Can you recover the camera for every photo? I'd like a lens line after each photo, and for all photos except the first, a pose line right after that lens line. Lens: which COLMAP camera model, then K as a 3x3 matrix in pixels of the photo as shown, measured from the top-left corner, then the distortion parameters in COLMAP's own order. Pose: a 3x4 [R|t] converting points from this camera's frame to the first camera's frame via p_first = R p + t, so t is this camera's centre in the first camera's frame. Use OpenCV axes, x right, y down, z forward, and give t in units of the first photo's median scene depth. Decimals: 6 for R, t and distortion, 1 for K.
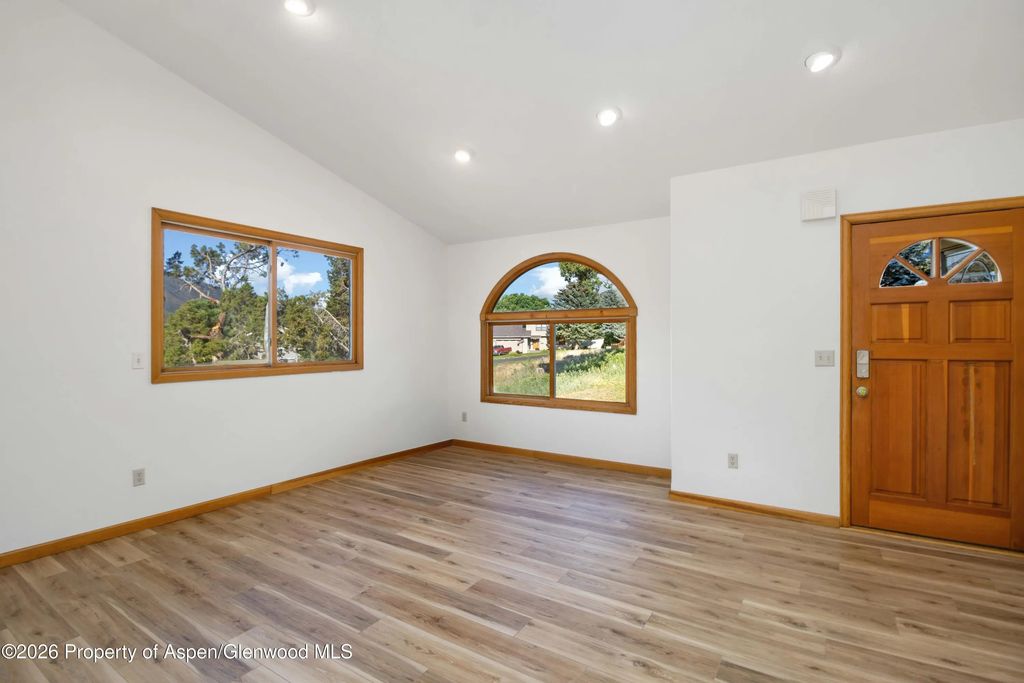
lens RADIAL K [[482.4, 0, 514.0], [0, 482.4, 342.1], [0, 0, 1]] dist [-0.015149, 0.000335]
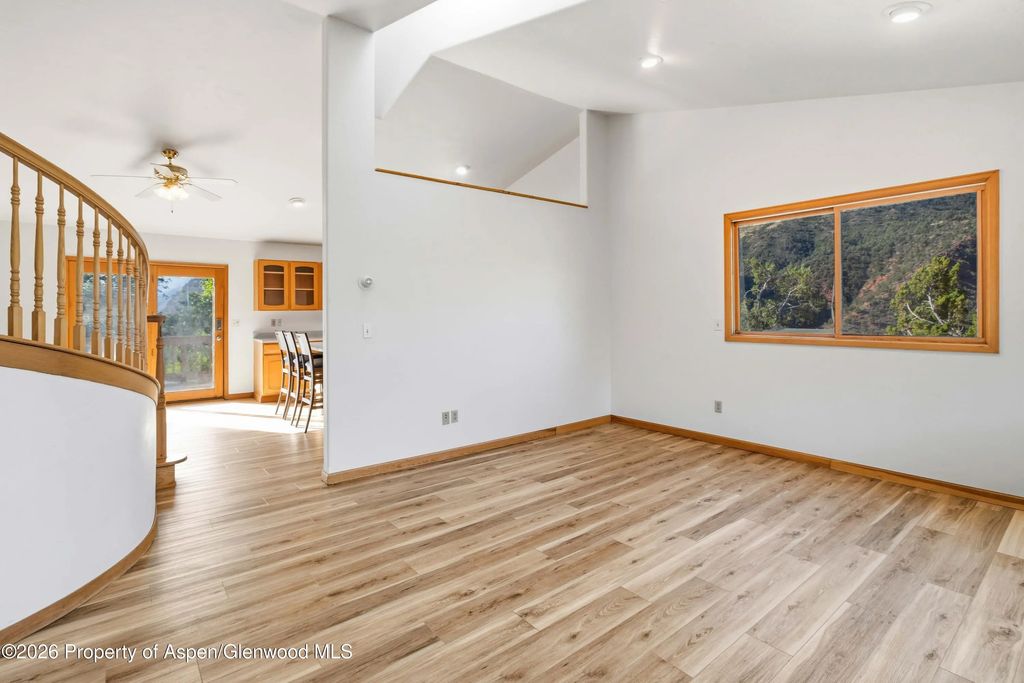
lens RADIAL K [[482.4, 0, 492.6], [0, 482.4, 308.5], [0, 0, 1]] dist [-0.015149, 0.000335]
pose [[-0.320119, 0.000802, -0.947377, 0.912265], [-0.000135, 1.000000, 0.000892, -0.008482], [0.947377, 0.000414, -0.320119, 0.971016]]
